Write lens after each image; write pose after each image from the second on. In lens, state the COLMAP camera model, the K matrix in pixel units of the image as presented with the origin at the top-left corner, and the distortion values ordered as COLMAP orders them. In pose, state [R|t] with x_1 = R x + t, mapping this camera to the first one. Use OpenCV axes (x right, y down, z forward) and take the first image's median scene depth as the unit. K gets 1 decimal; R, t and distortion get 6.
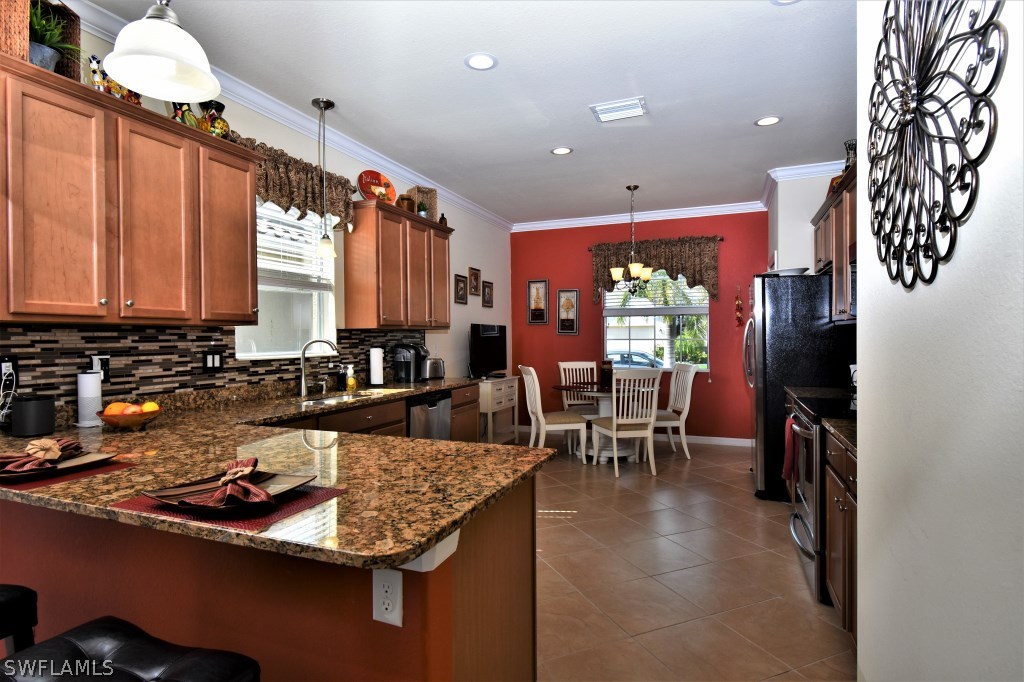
lens RADIAL K [[527.2, 0, 510.1], [0, 527.2, 344.2], [0, 0, 1]] dist [0.005522, -0.002425]
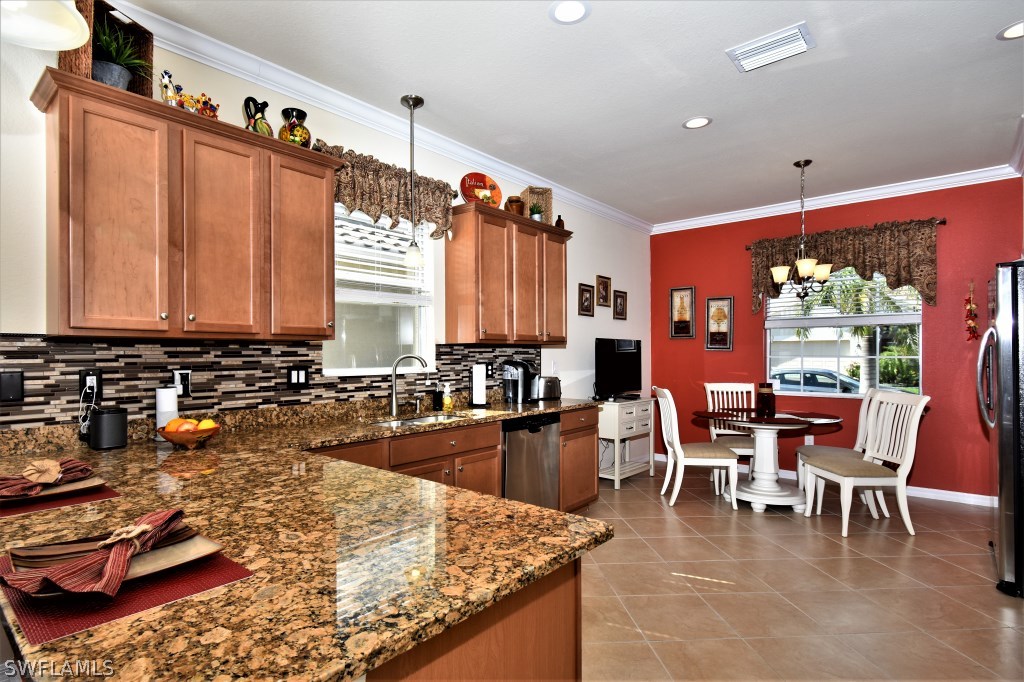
lens RADIAL K [[524.6, 0, 491.4], [0, 524.6, 357.0], [0, 0, 1]] dist [0.006419, -0.003353]
pose [[0.944904, 0.005600, -0.327301, 0.080370], [-0.007514, 0.999961, -0.004585, -0.002574], [0.327263, 0.006792, 0.944909, 0.171143]]
